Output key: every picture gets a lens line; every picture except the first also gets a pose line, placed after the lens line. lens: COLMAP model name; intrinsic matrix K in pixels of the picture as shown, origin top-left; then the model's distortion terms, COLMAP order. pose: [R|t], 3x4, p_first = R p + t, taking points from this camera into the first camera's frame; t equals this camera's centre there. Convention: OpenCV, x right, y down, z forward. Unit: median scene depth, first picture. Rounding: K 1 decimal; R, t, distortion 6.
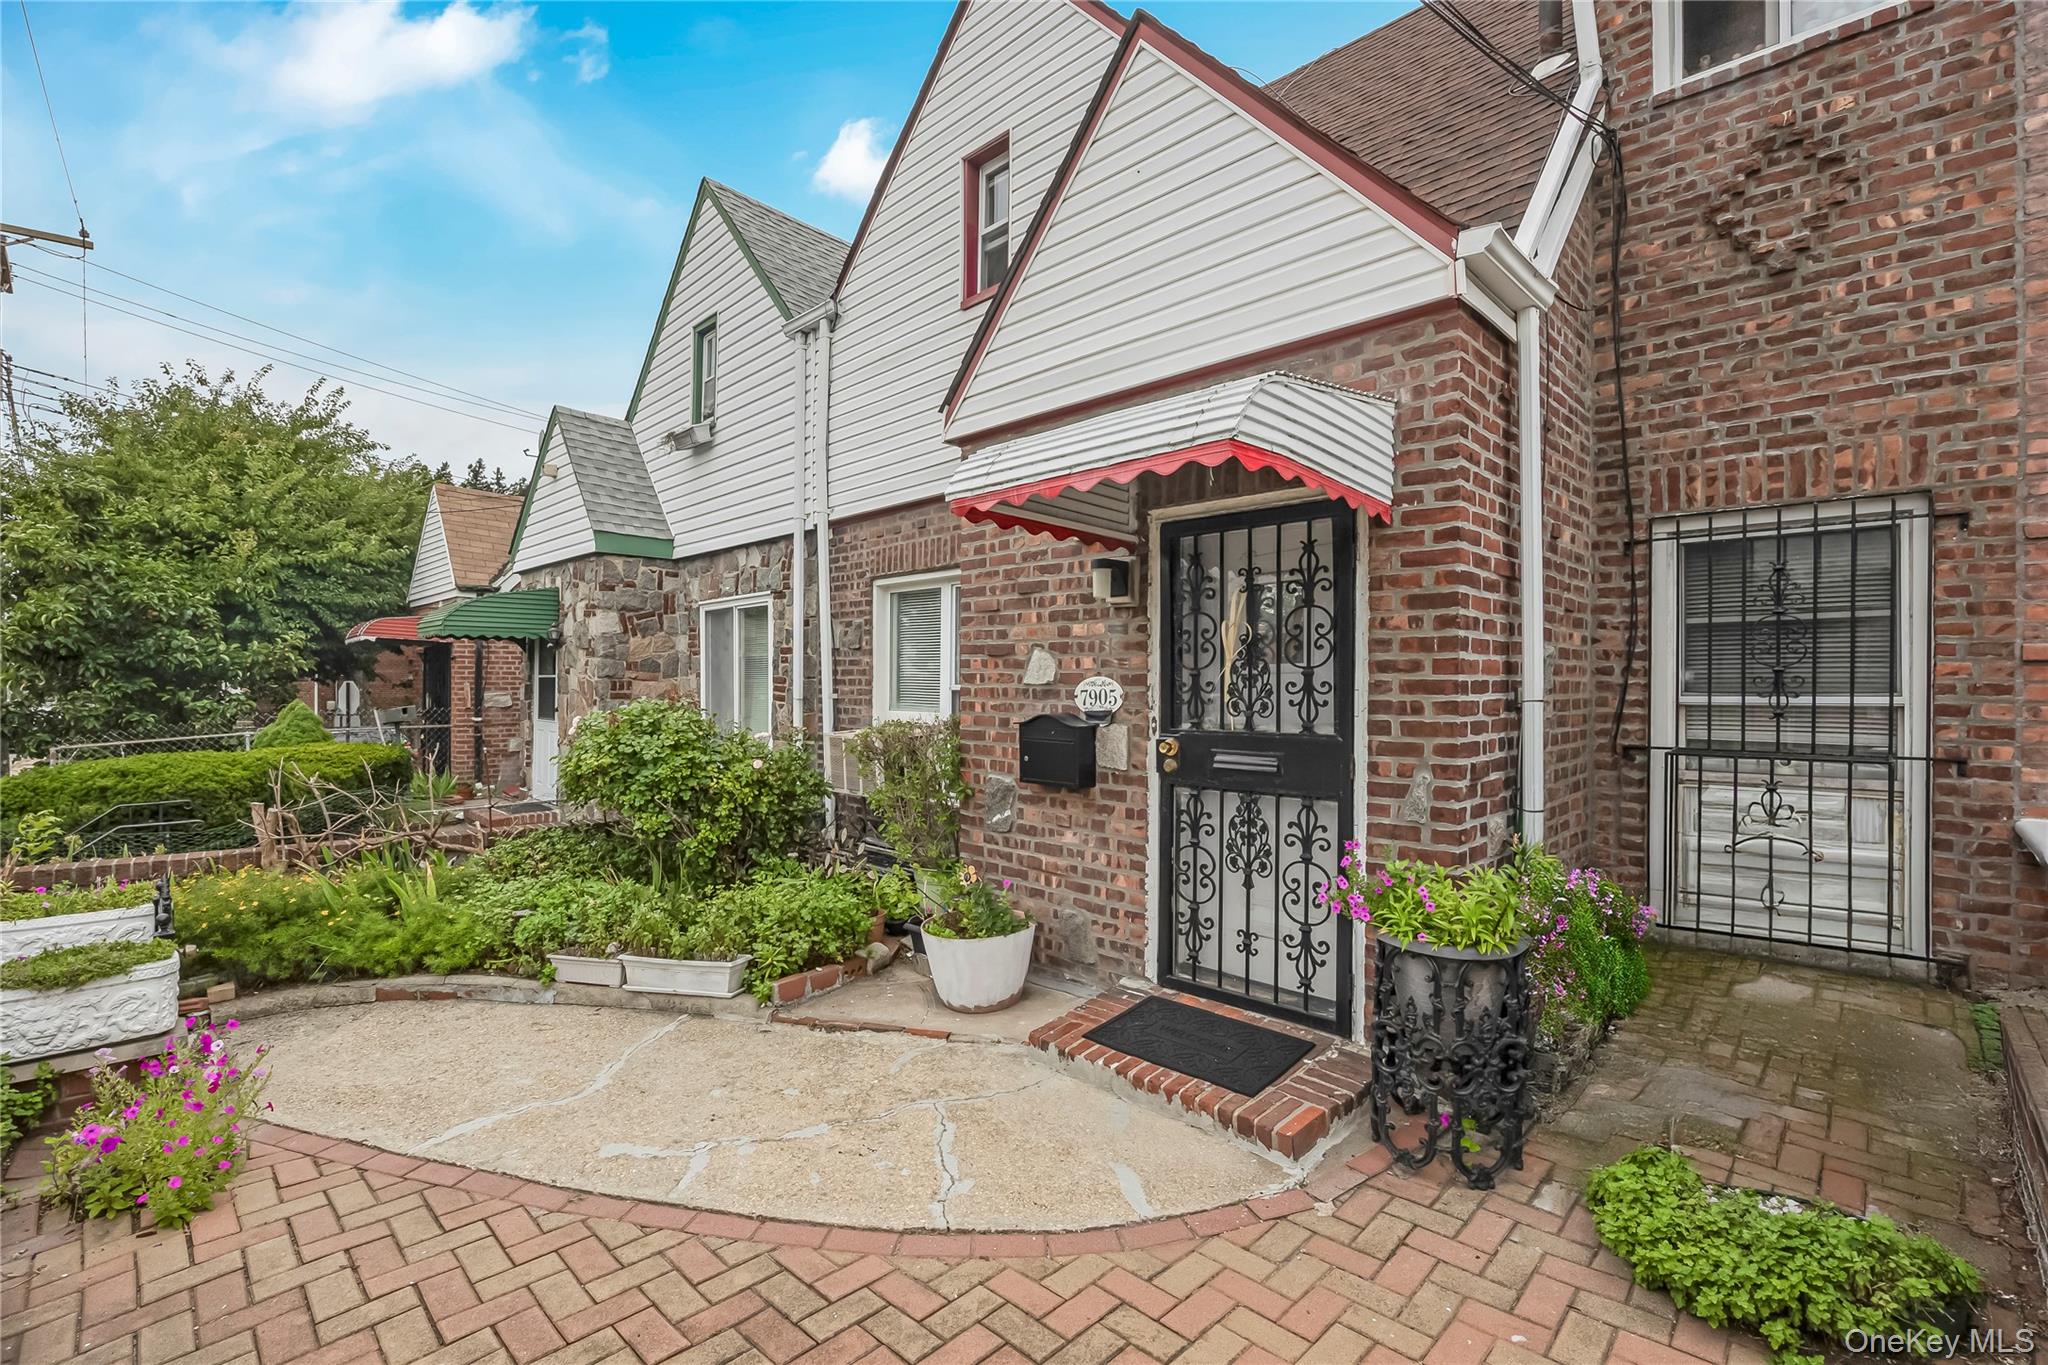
lens RADIAL K [[910.3, 0, 1022.5], [0, 910.3, 698.6], [0, 0, 1]] dist [-0.018929, 0.000841]
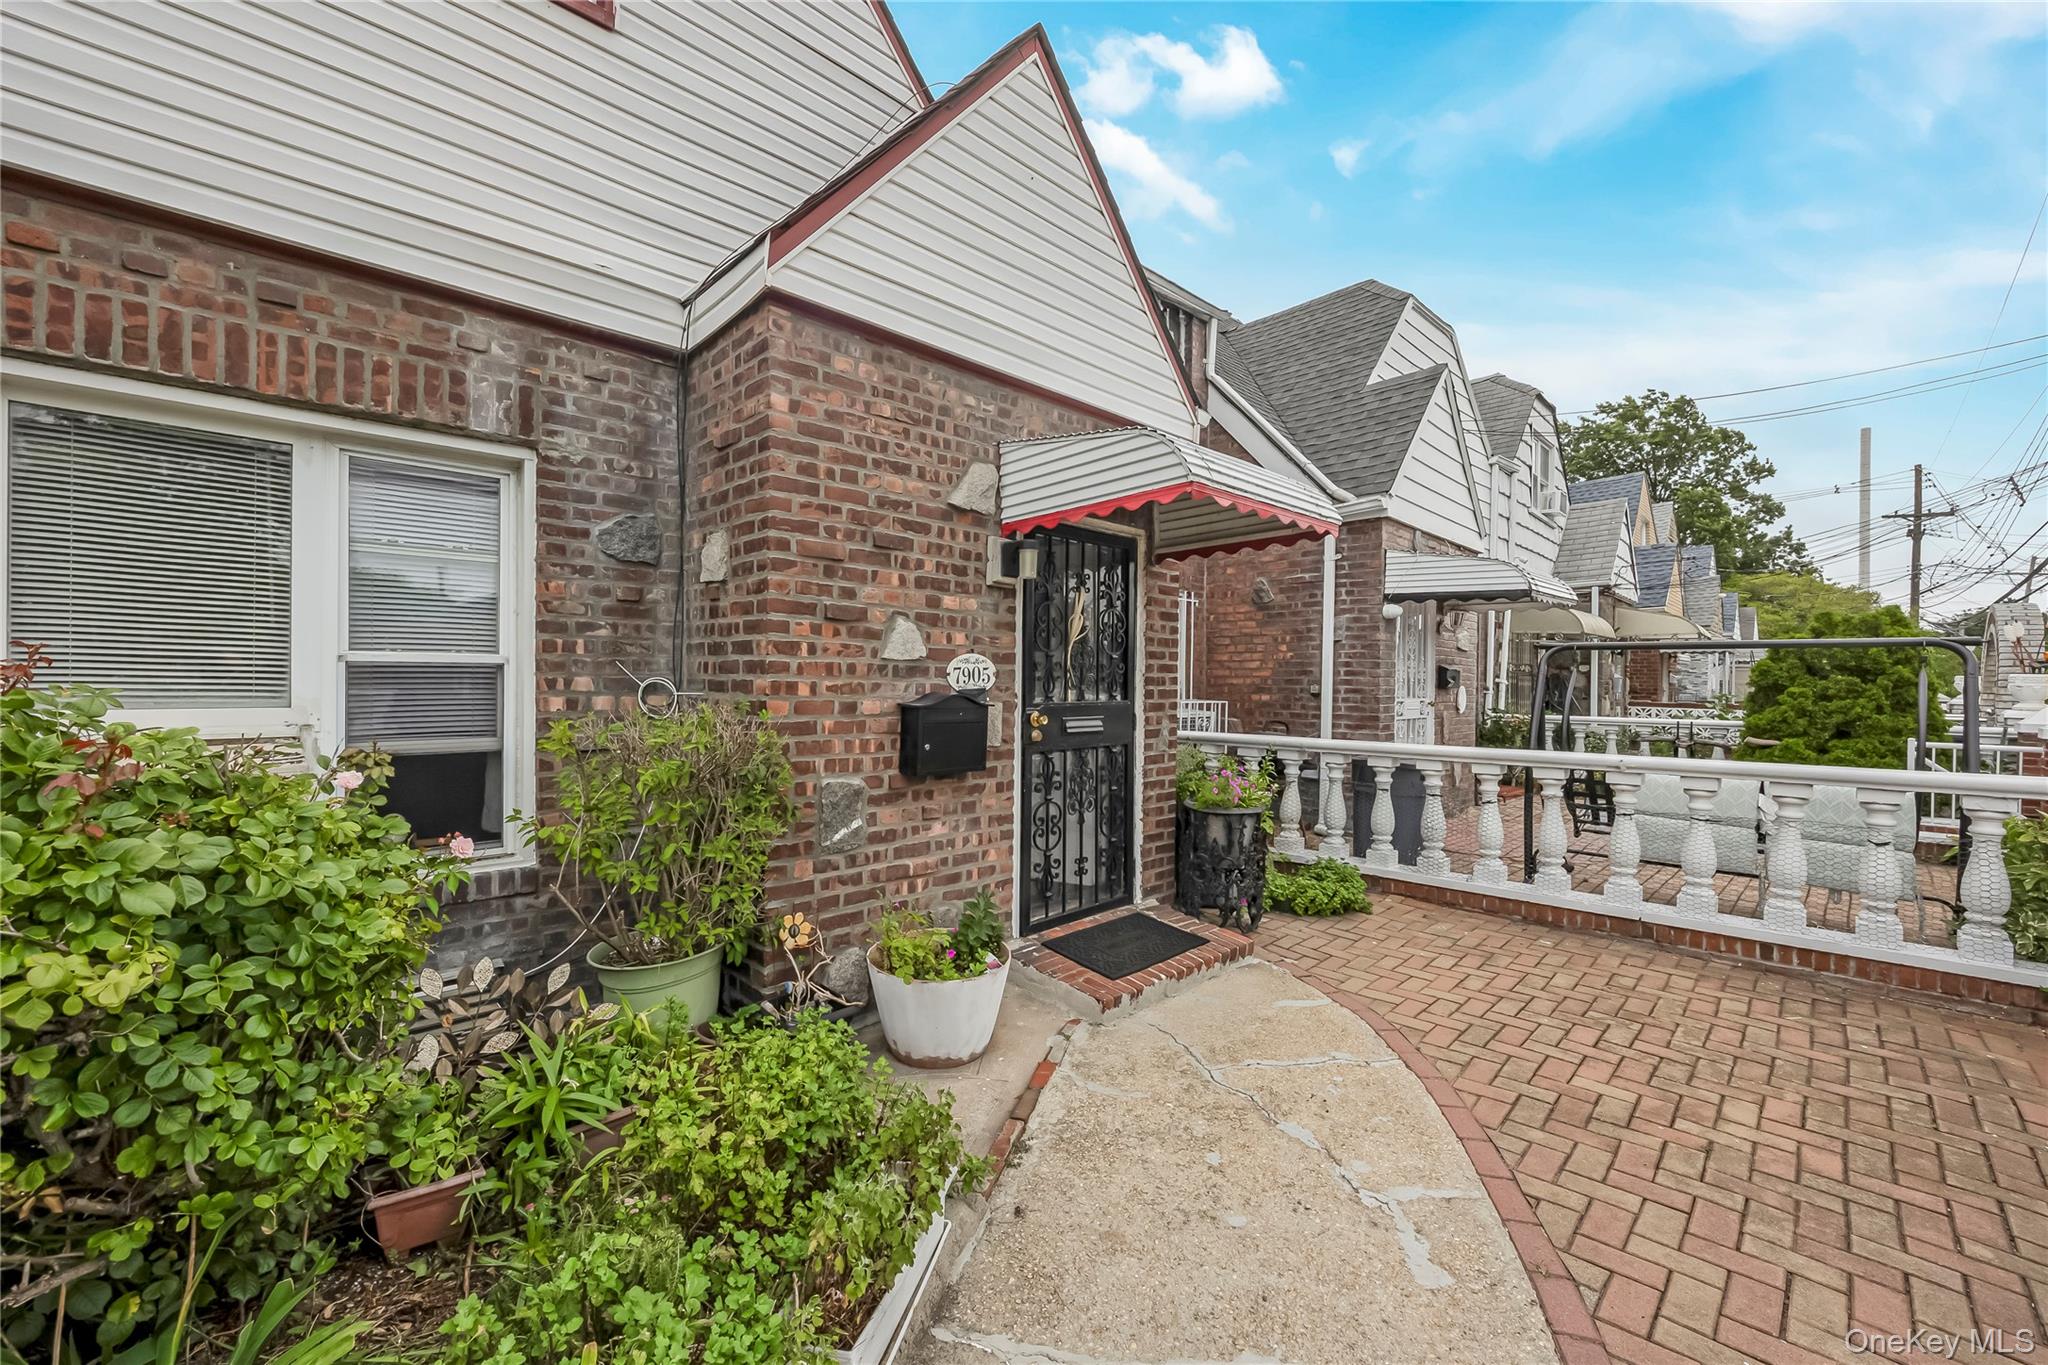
lens RADIAL K [[815.0, 0, 1039.0], [0, 815.0, 694.9], [0, 0, 1]] dist [-0.003352, -0.000082]
pose [[0.001229, -0.026257, 0.999654, -0.795630], [0.000793, 0.999655, 0.026256, -0.003161], [-0.999999, 0.000760, 0.001250, 0.939421]]
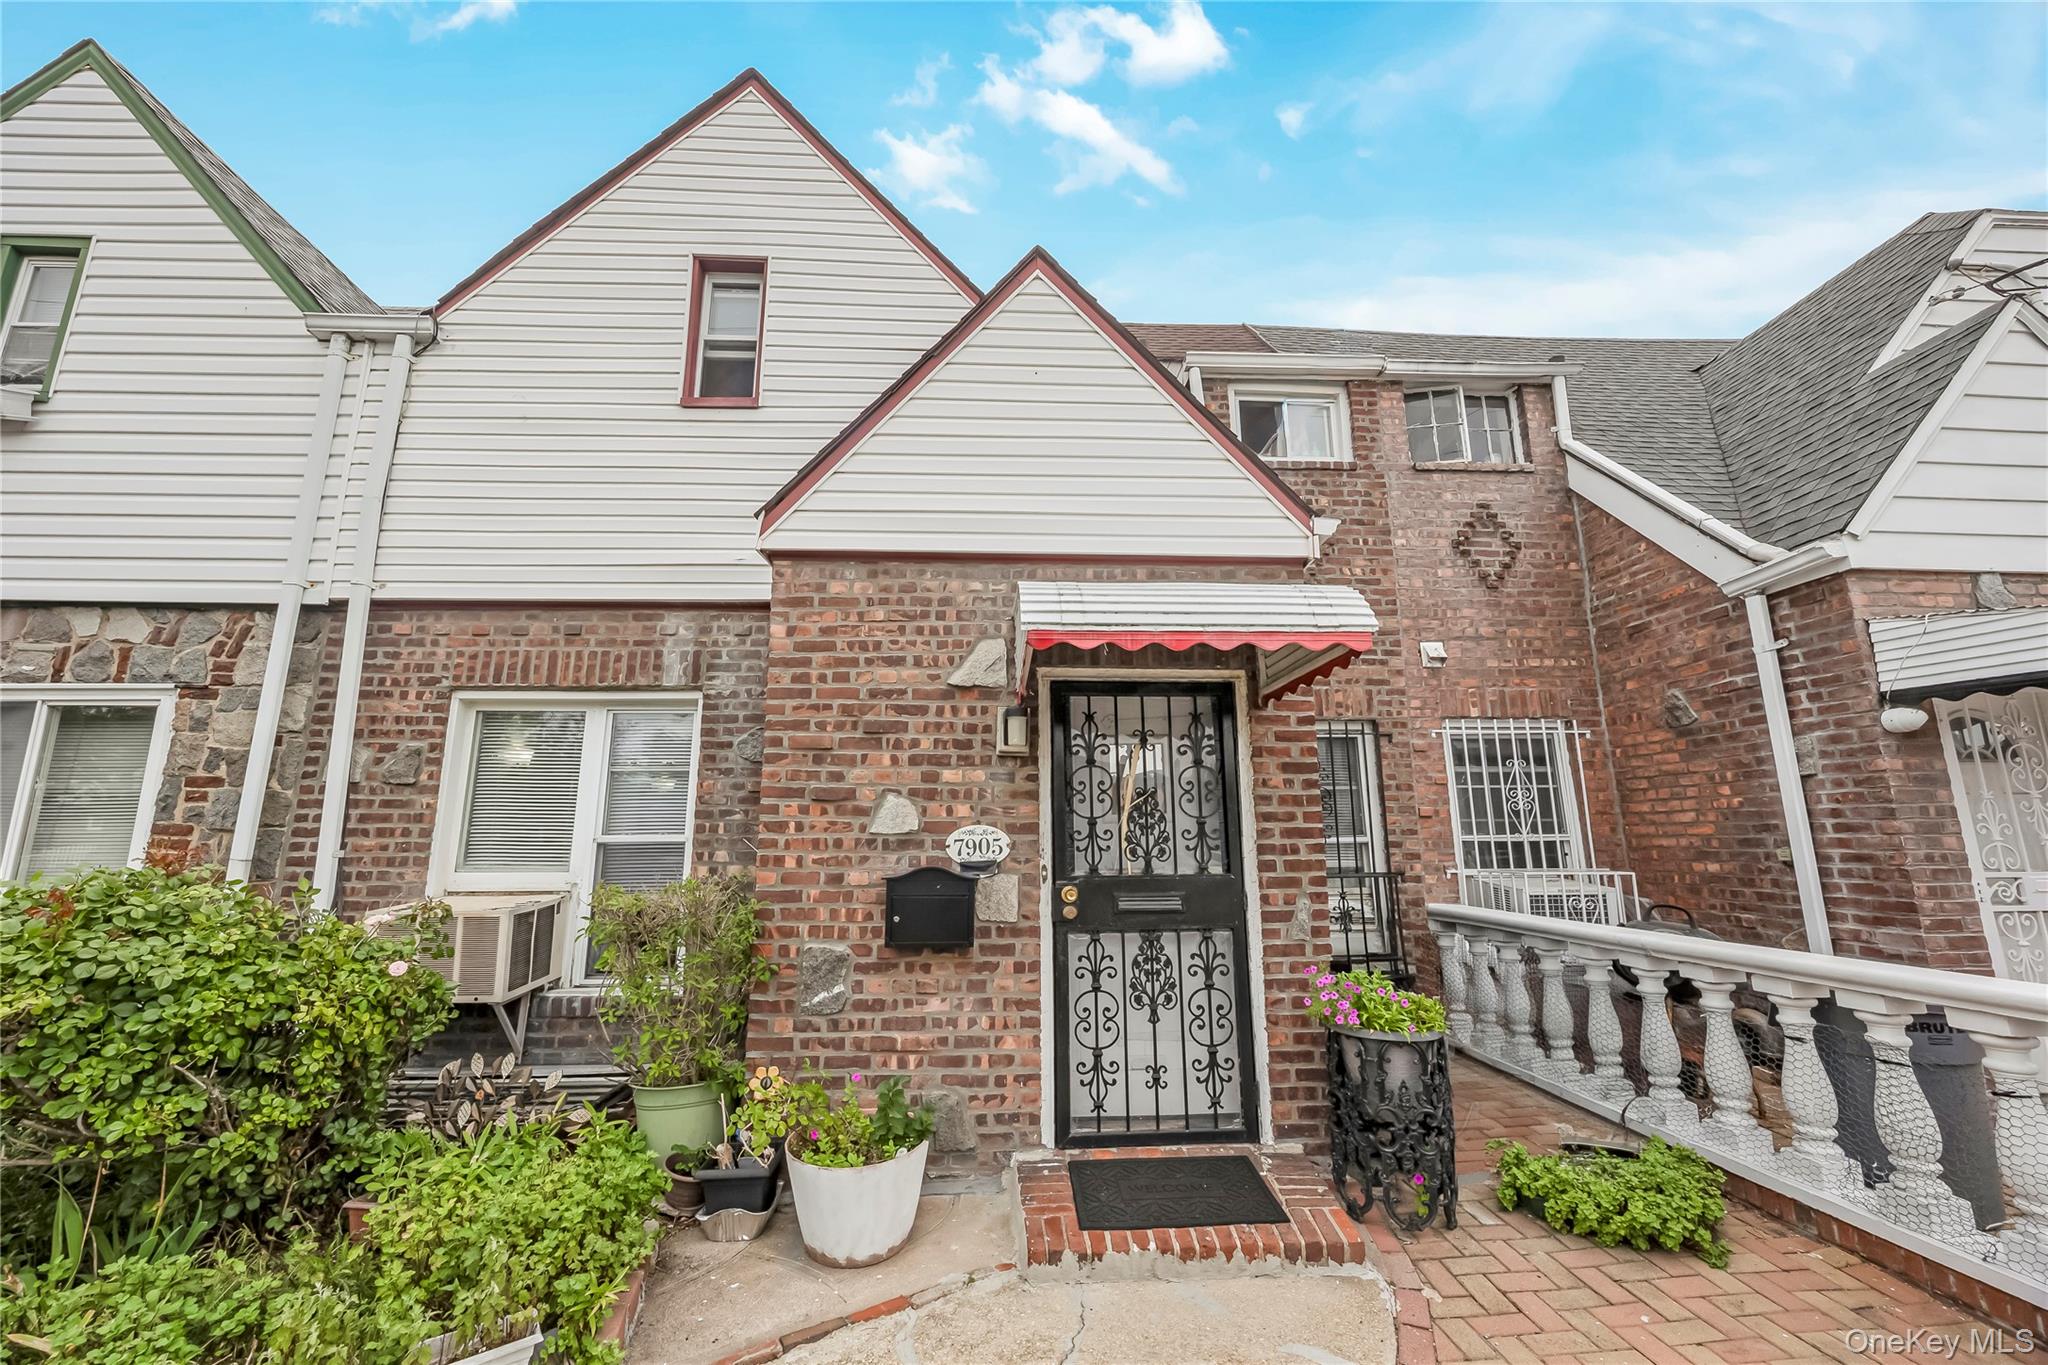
lens RADIAL K [[794.4, 0, 1032.6], [0, 794.4, 689.4], [0, 0, 1]] dist [-0.003097, -0.000516]
pose [[0.665106, 0.125998, 0.736042, -0.528626], [0.017790, 0.982709, -0.184298, -0.009209], [-0.746537, 0.135672, 0.651365, 0.387844]]
